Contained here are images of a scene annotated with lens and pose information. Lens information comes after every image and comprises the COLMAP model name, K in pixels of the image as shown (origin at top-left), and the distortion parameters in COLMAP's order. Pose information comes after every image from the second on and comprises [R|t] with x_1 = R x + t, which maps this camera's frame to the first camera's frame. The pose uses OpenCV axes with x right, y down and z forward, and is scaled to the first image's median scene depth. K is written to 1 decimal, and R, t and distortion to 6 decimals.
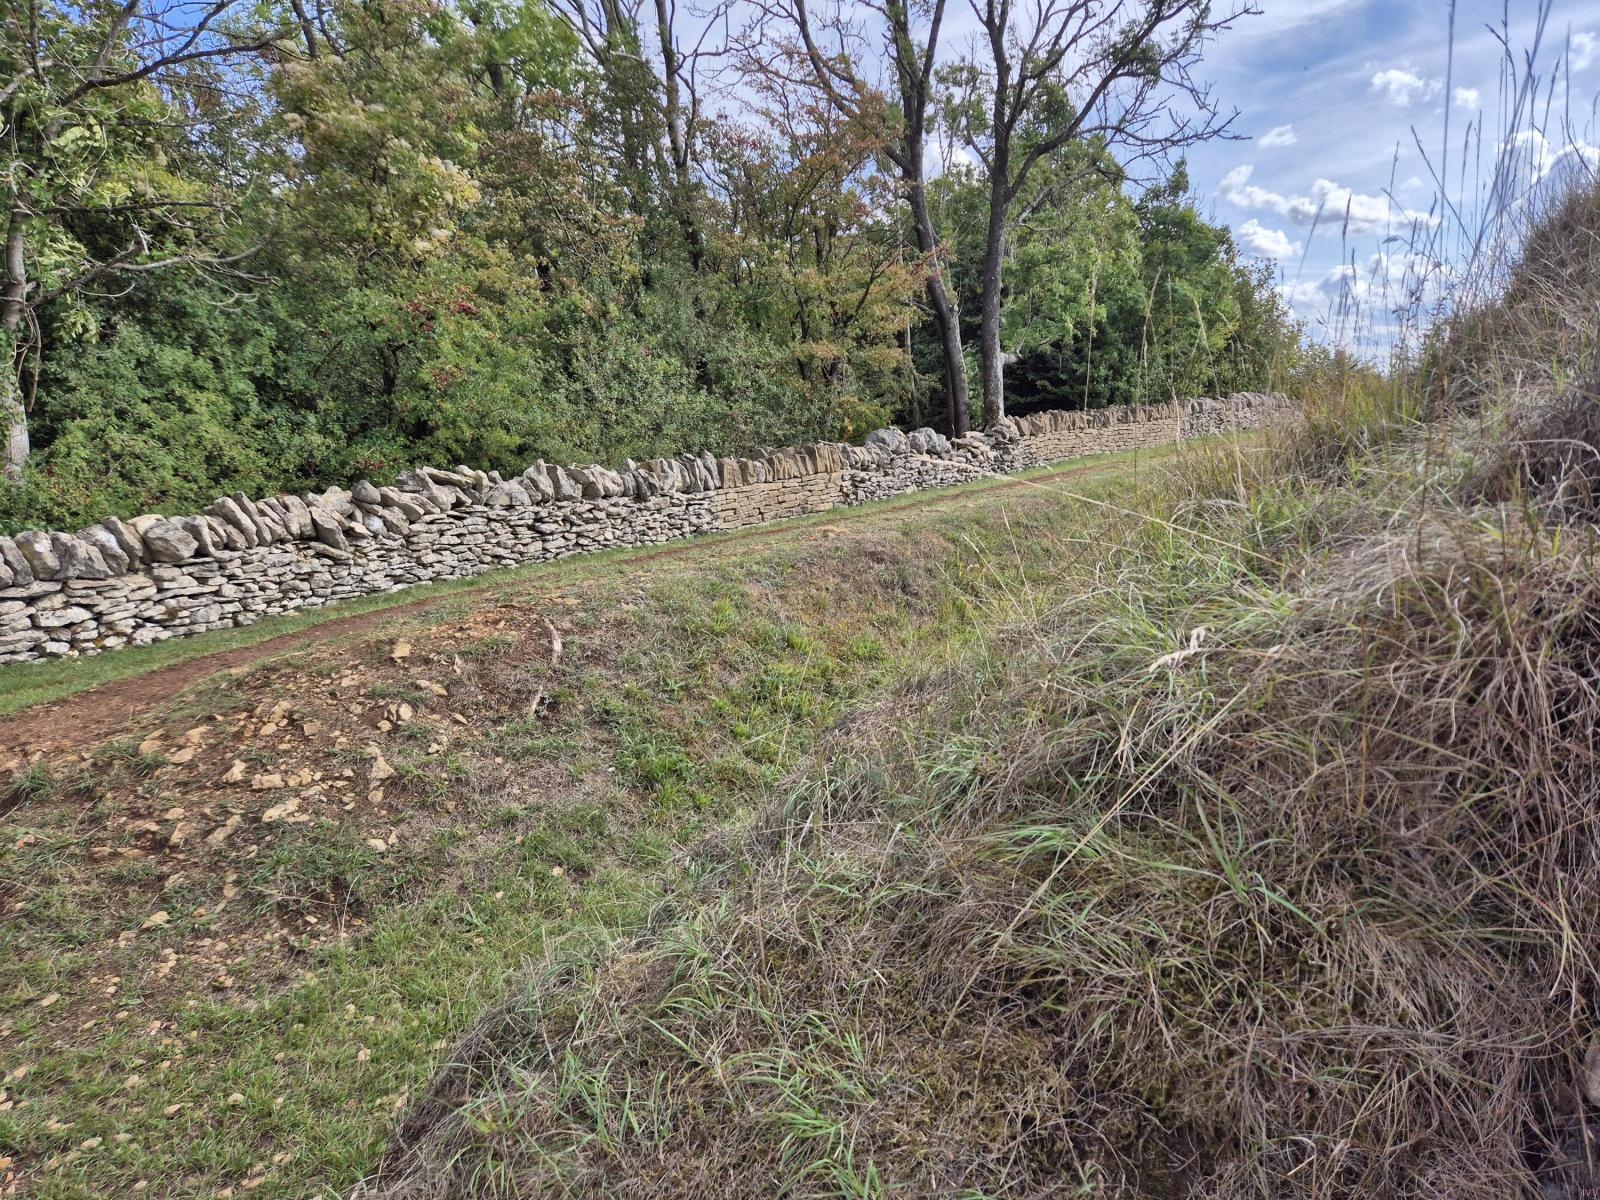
lens RADIAL K [[1067.3, 0, 800.3], [0, 1067.3, 602.5], [0, 0, 1]] dist [0.064344, -0.038443]
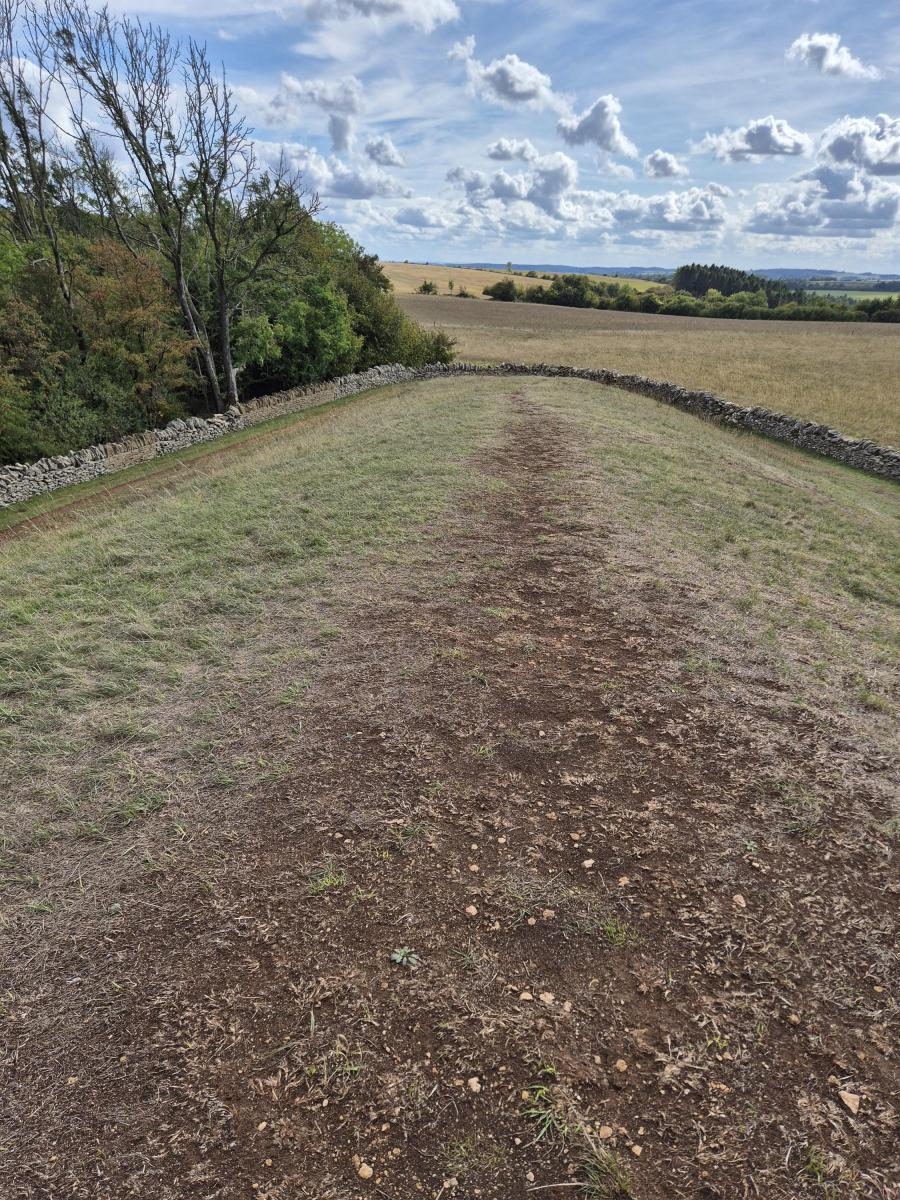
lens RADIAL K [[800.5, 0, 449.5], [0, 800.5, 599.7], [0, 0, 1]] dist [0.064344, -0.038443]
pose [[0.946771, -0.091891, 0.308514, 0.074416], [0.034585, 0.981880, 0.186320, -0.090923], [-0.320045, -0.165733, 0.932794, -1.138375]]
